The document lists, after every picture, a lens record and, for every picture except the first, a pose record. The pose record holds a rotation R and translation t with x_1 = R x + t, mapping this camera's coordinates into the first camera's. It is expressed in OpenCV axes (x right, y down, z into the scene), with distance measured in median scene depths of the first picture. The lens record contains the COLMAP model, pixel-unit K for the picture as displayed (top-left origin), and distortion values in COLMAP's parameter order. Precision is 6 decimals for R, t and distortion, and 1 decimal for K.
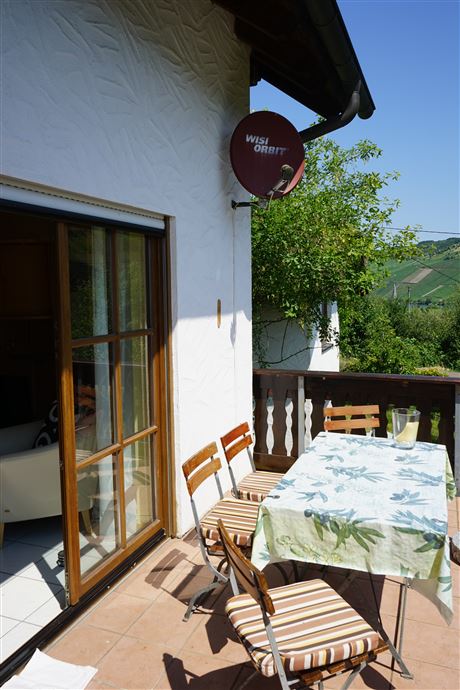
lens RADIAL K [[557.9, 0, 230.0], [0, 557.9, 345.0], [0, 0, 1]] dist [-0.000448, 0.005682]
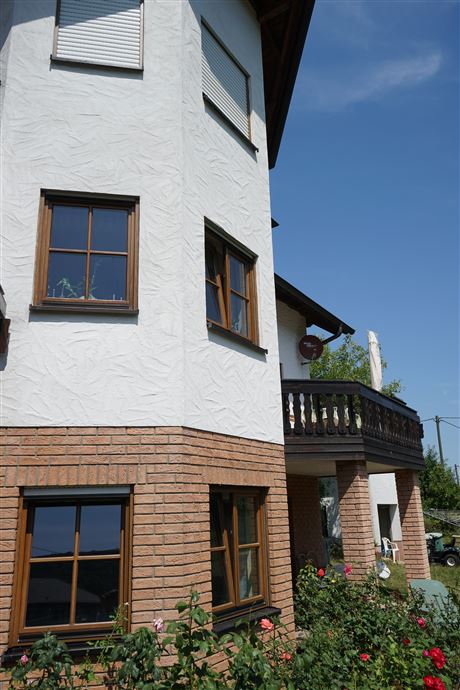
lens RADIAL K [[557.9, 0, 230.0], [0, 557.9, 345.0], [0, 0, 1]] dist [-0.000448, 0.005682]
pose [[0.979399, -0.070976, -0.189051, 0.201349], [-0.005602, 0.926285, -0.376781, 0.793552], [0.201858, 0.370078, 0.906805, -1.860968]]
